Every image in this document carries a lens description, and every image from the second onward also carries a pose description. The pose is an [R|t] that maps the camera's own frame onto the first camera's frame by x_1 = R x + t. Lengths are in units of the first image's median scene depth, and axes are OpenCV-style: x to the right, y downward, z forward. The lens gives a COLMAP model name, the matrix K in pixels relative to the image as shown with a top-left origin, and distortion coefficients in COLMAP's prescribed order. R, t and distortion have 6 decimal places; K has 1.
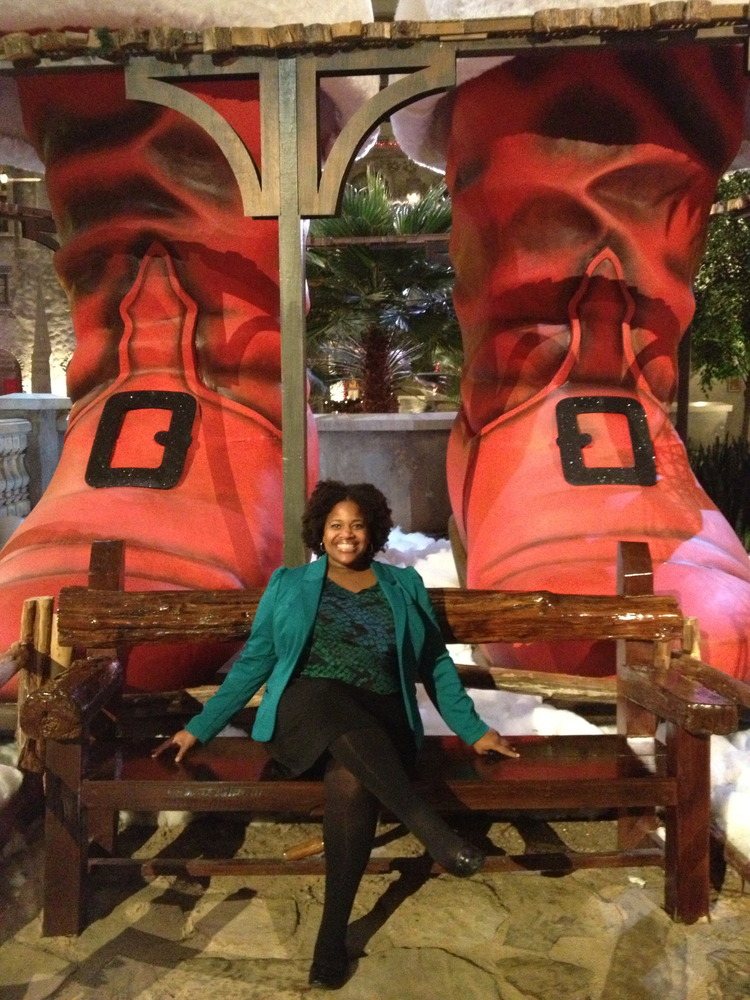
lens RADIAL K [[960.1, 0, 379.9], [0, 960.1, 487.8], [0, 0, 1]] dist [0.109046, -0.198951]
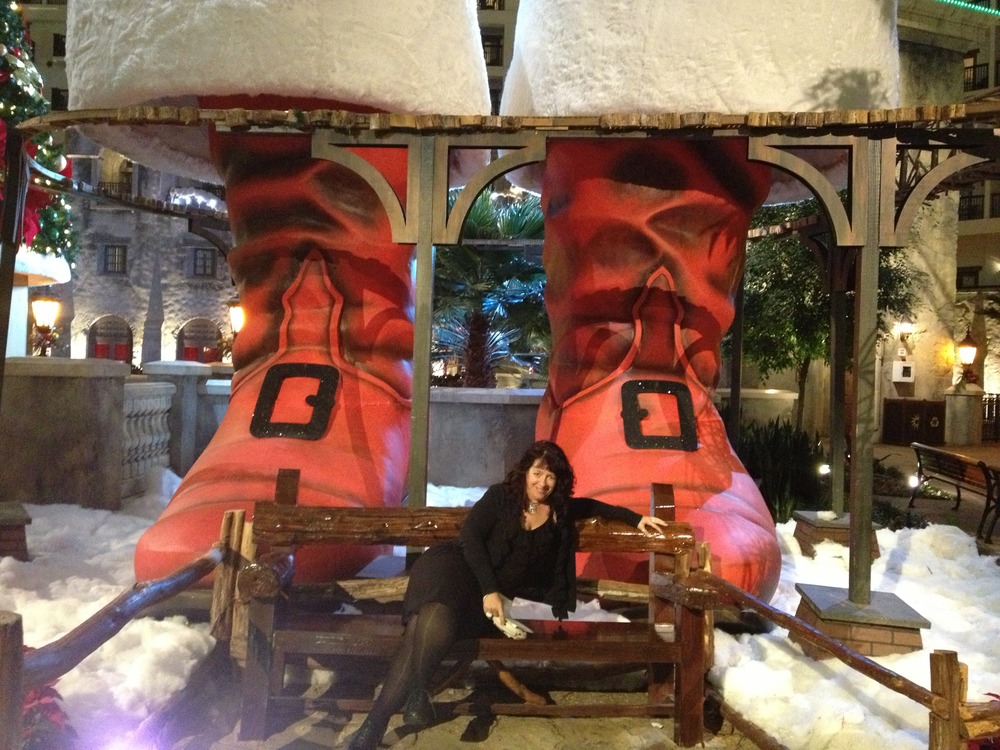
lens RADIAL K [[960.1, 0, 500.0], [0, 960.1, 375.0], [0, 0, 1]] dist [0.109046, -0.198951]
pose [[0.999072, 0.035810, 0.023931, -0.008451], [-0.033431, 0.995073, -0.093342, 0.024839], [-0.027155, 0.092455, 0.995346, -0.269537]]
